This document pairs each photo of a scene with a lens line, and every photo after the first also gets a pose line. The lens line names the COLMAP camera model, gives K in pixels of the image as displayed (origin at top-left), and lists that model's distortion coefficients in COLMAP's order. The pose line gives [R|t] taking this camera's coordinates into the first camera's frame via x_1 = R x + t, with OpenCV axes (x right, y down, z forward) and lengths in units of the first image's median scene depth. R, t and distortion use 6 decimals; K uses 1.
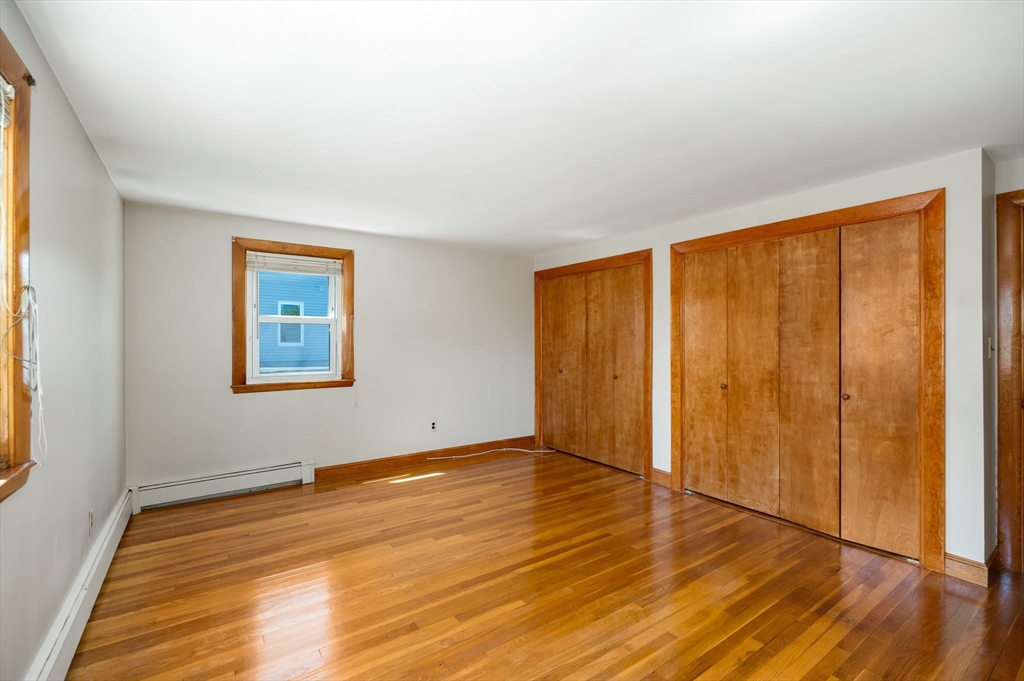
lens RADIAL K [[443.4, 0, 514.8], [0, 443.4, 341.2], [0, 0, 1]] dist [-0.001144, -0.000203]
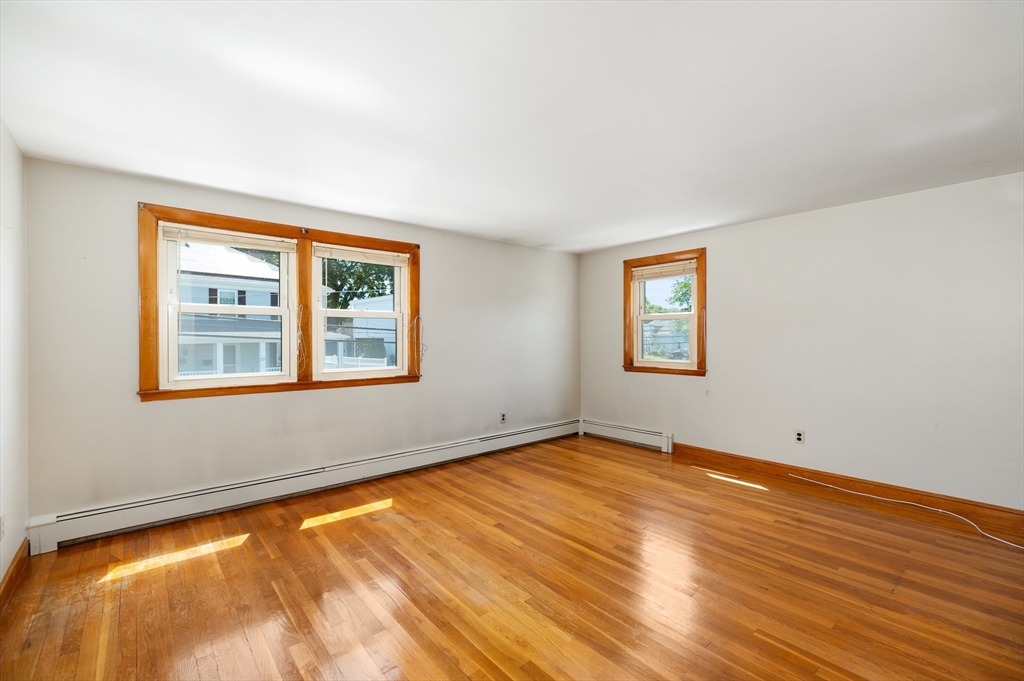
lens RADIAL K [[443.4, 0, 514.8], [0, 443.4, 341.2], [0, 0, 1]] dist [-0.001144, -0.000203]
pose [[0.093217, 0.011623, -0.995578, 0.732484], [0.003943, 0.999920, 0.012043, 0.003720], [0.995638, -0.005048, 0.093164, 0.514382]]
